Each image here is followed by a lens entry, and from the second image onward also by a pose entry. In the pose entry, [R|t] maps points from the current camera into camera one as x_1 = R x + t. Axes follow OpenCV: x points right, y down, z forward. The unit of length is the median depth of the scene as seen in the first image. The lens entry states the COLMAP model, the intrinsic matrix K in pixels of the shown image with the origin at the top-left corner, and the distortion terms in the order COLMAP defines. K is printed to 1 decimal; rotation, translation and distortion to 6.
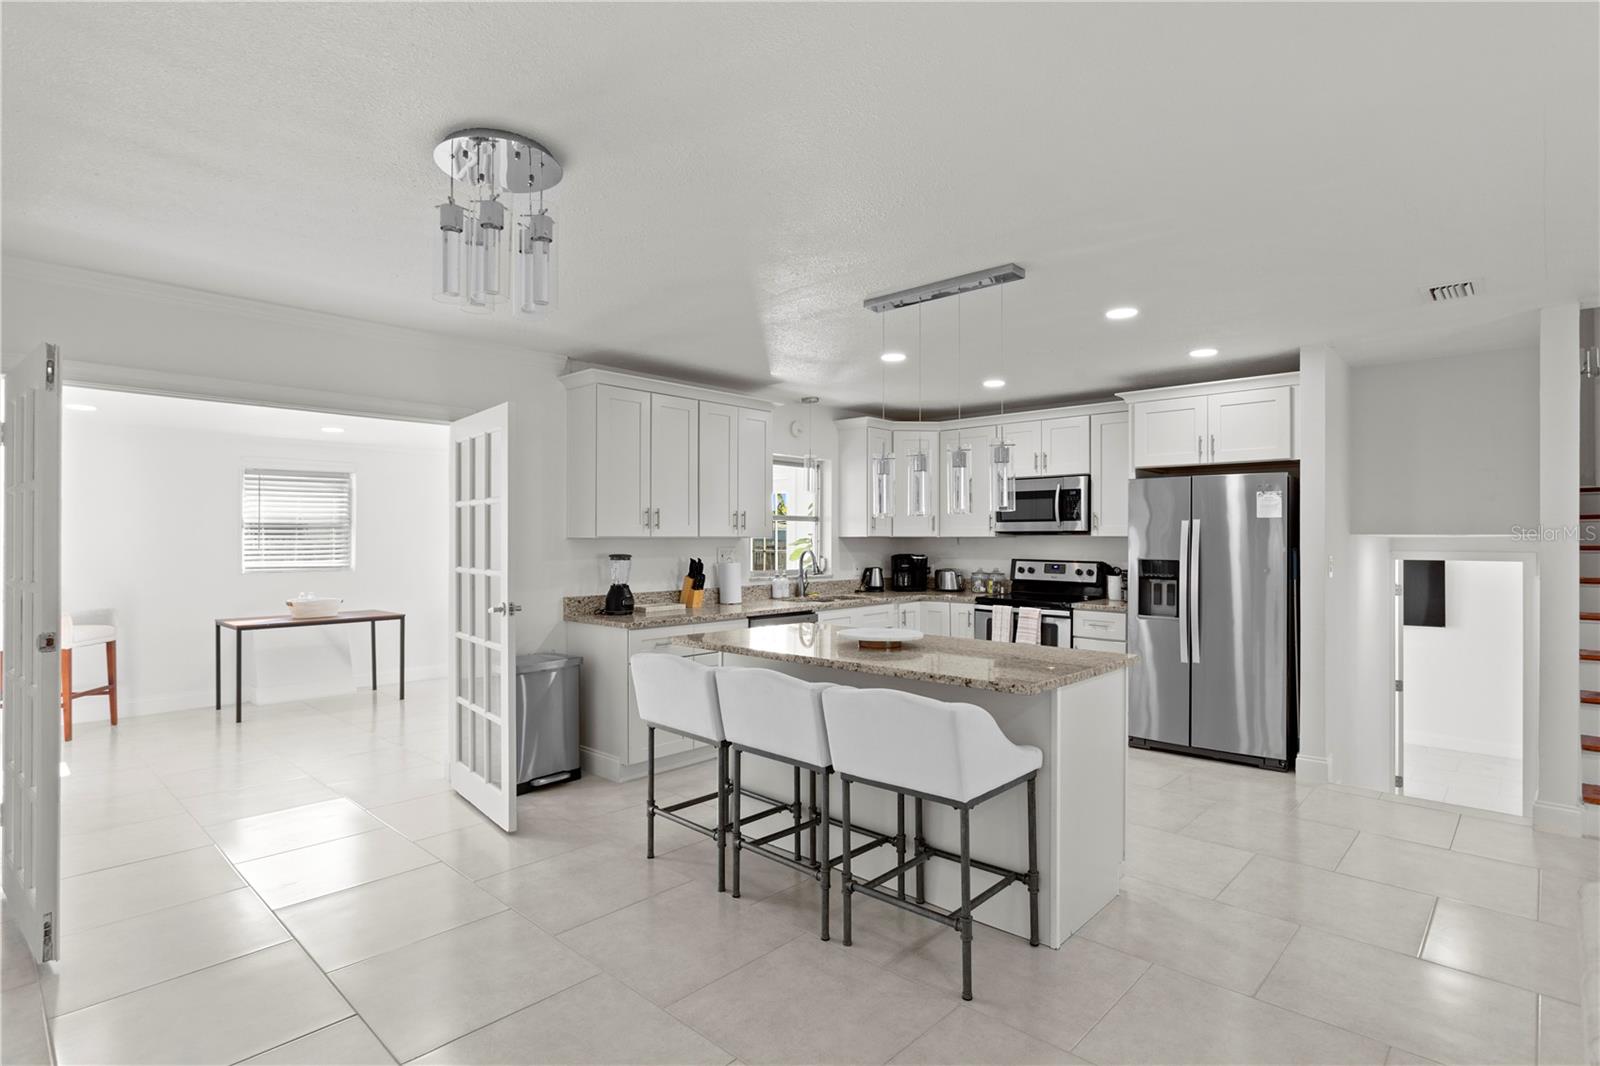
lens RADIAL K [[806.0, 0, 796.8], [0, 806.0, 539.6], [0, 0, 1]] dist [-0.006817, 0.000350]
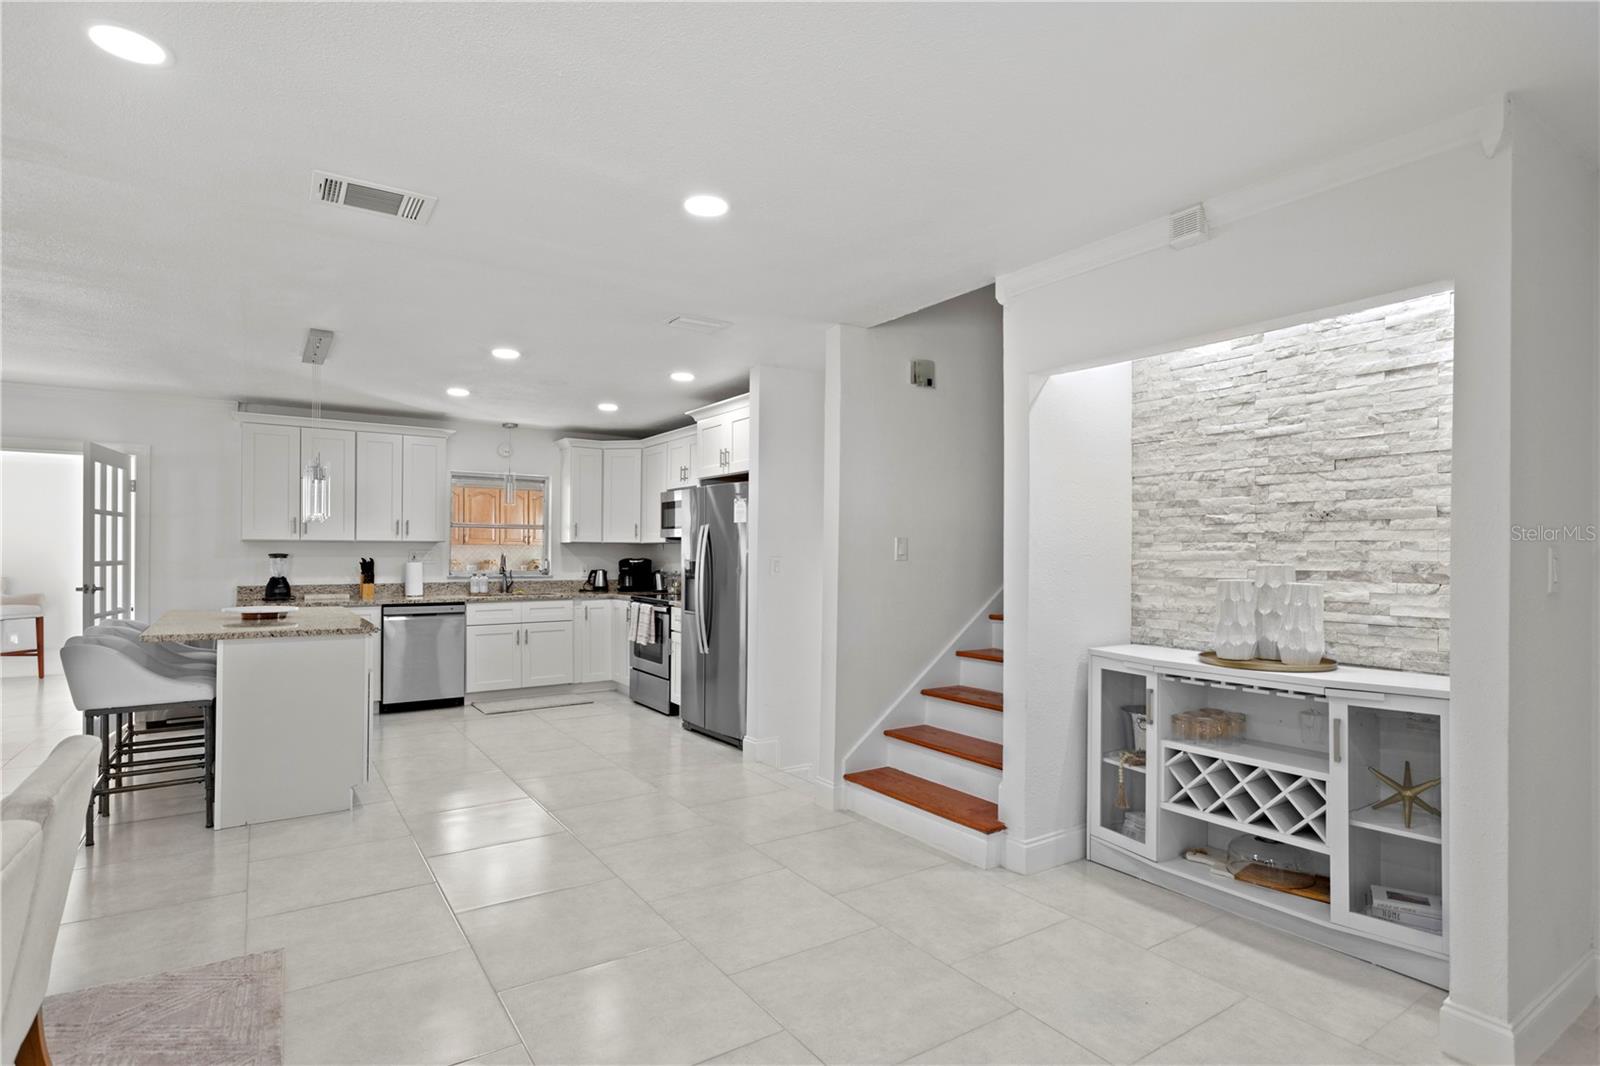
lens RADIAL K [[812.2, 0, 796.1], [0, 812.2, 550.0], [0, 0, 1]] dist [-0.007586, 0.001790]
pose [[0.974993, 0.002837, -0.222216, 0.722623], [-0.004029, 0.999980, -0.004912, 0.012984], [0.222197, 0.005684, 0.974985, -0.061041]]
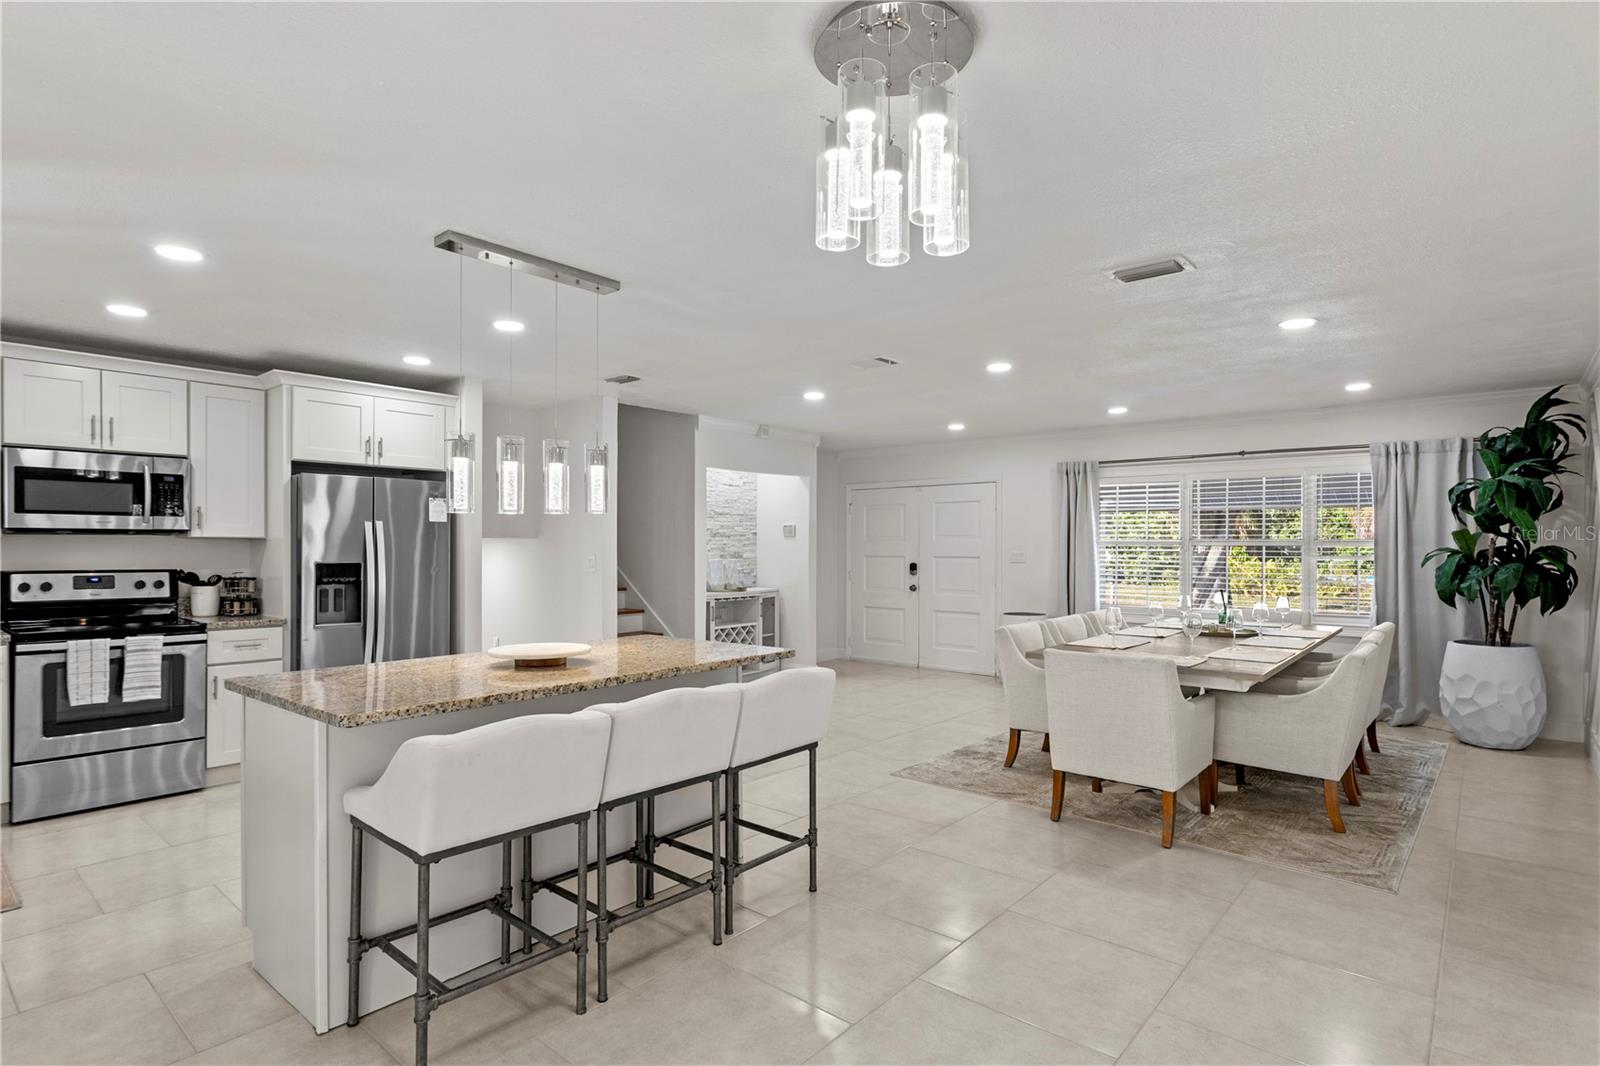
lens RADIAL K [[812.2, 0, 796.1], [0, 812.2, 550.0], [0, 0, 1]] dist [-0.007586, 0.001790]
pose [[-0.048698, -0.008862, 0.998774, -0.441590], [-0.000790, 0.999961, 0.008834, 0.001297], [-0.998813, -0.000359, -0.048703, 0.443075]]
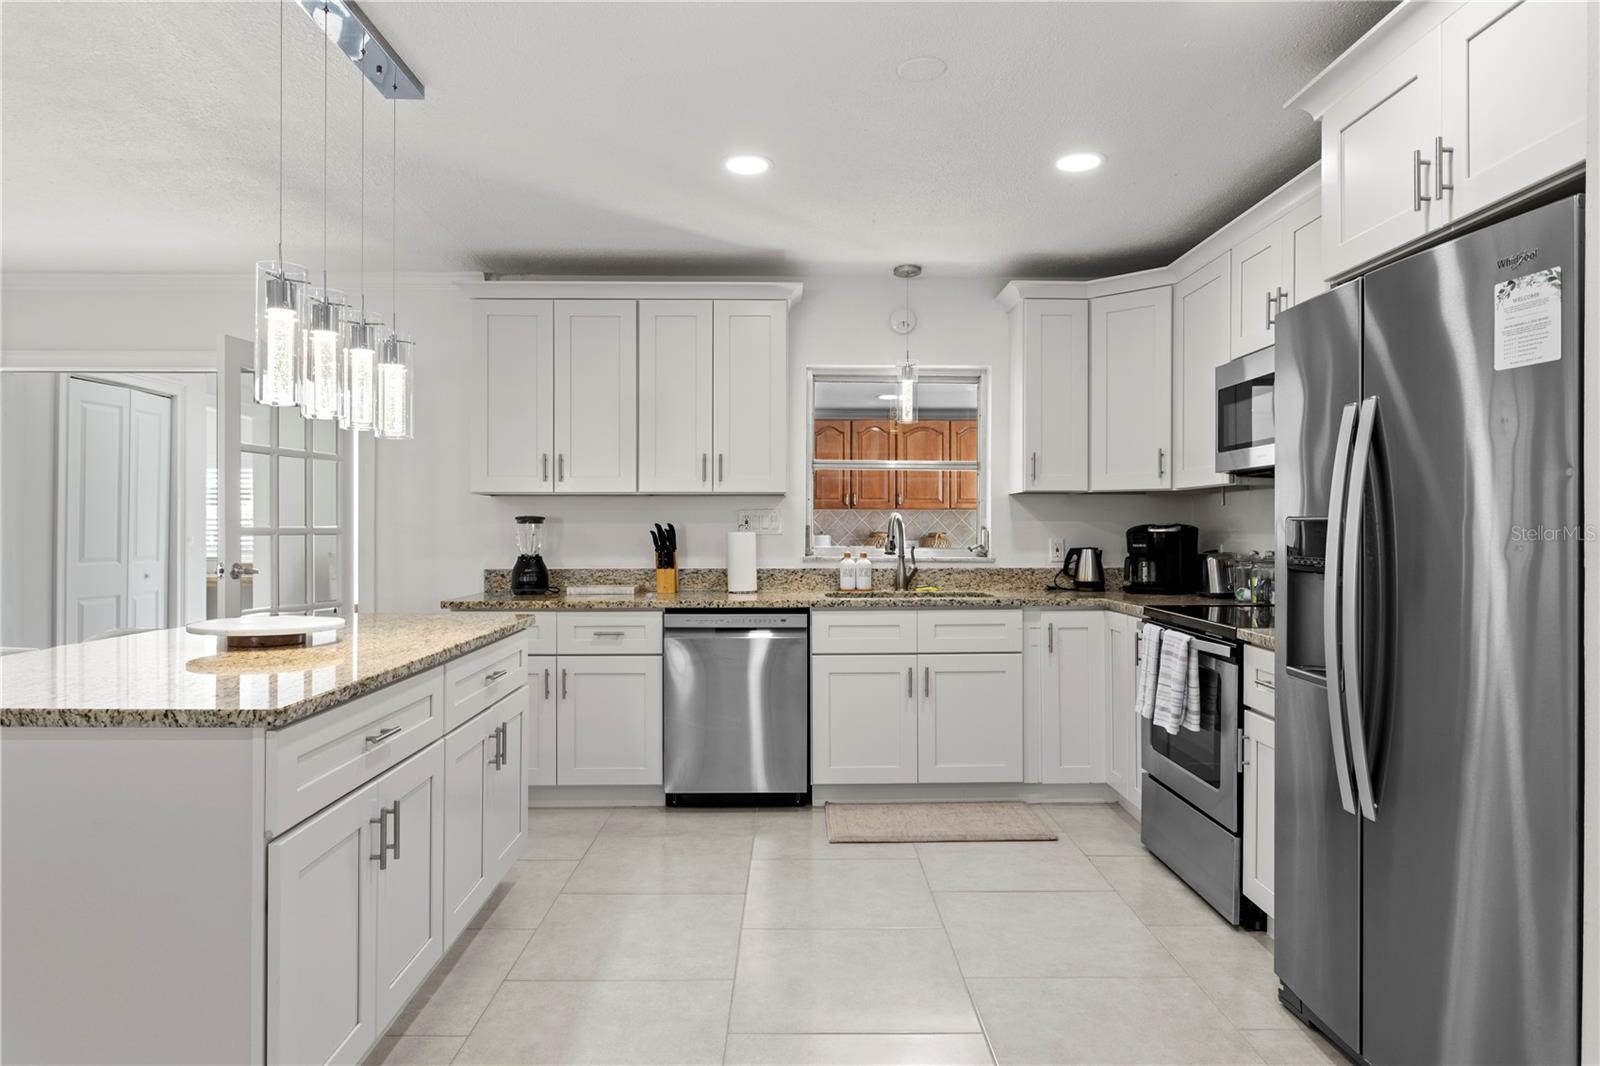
lens RADIAL K [[980.1, 0, 798.6], [0, 980.1, 527.4], [0, 0, 1]] dist [-0.002689, -0.001854]
pose [[0.694451, -0.001509, -0.719539, 0.522662], [-0.000732, 0.999996, -0.002804, 0.026153], [0.719540, 0.002474, 0.694447, 0.444834]]
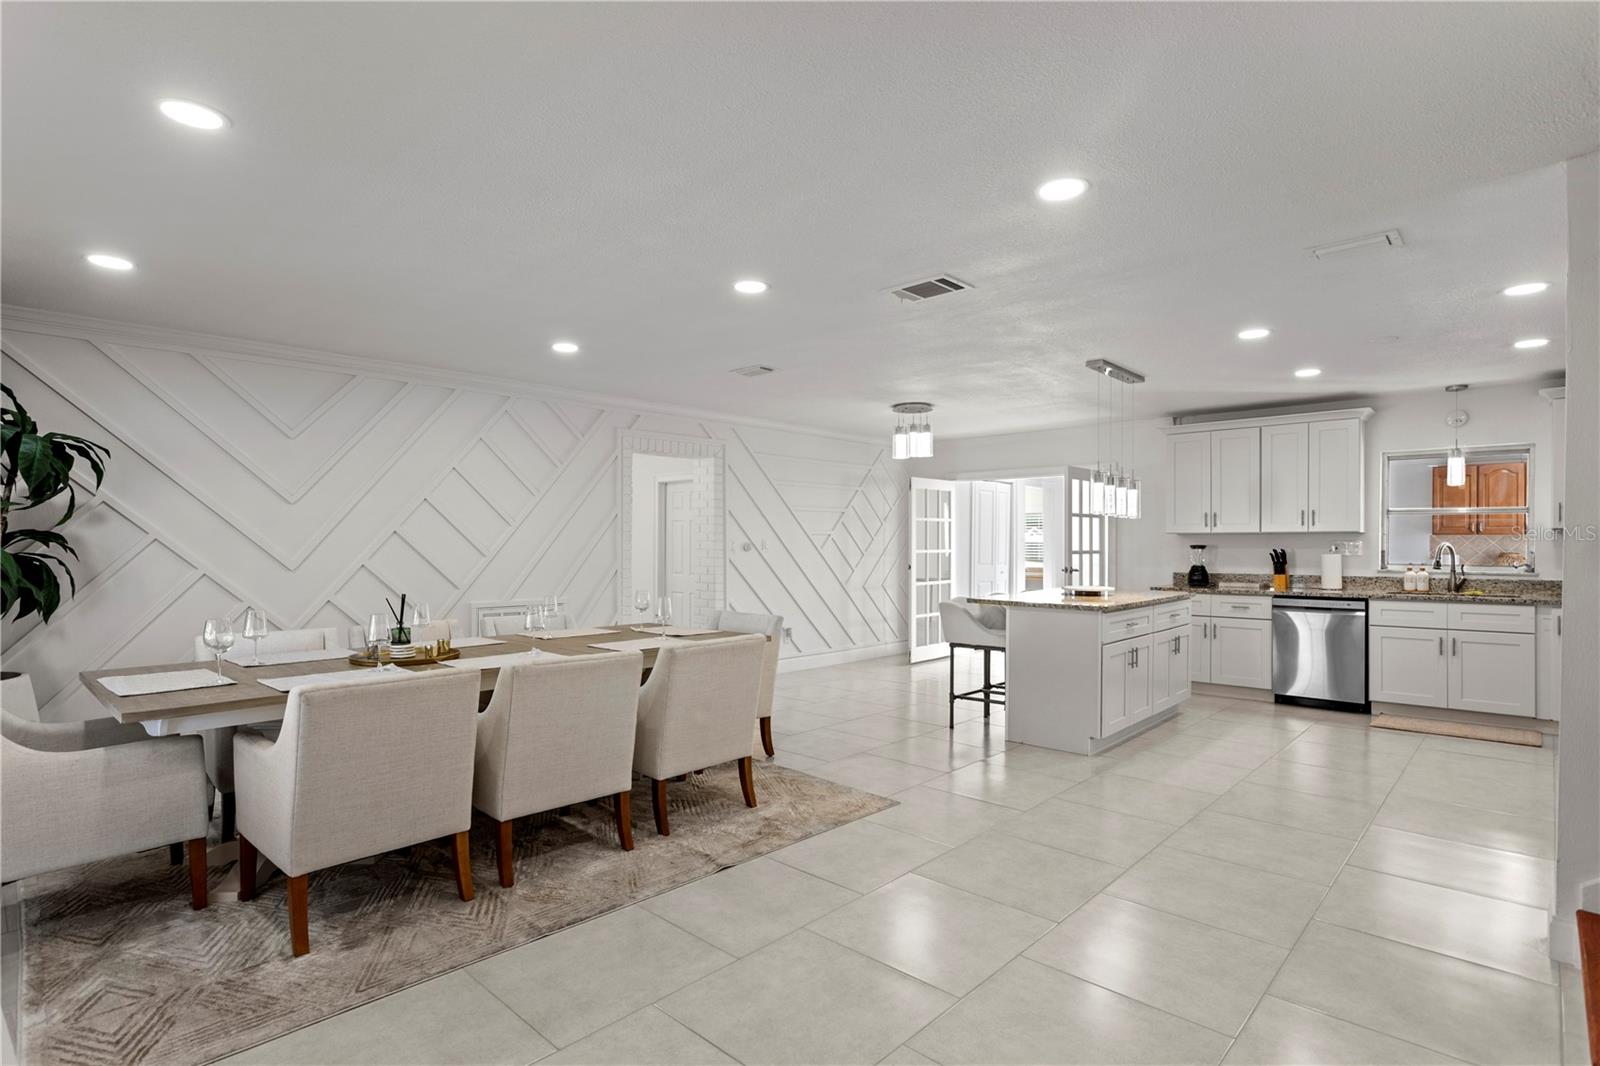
lens RADIAL K [[793.7, 0, 796.9], [0, 793.7, 546.1], [0, 0, 1]] dist [-0.005711, 0.001271]
pose [[0.004264, 0.002308, -0.999988, 1.008564], [-0.001412, 0.999996, 0.002302, 0.015031], [0.999990, 0.001402, 0.004267, 0.220732]]
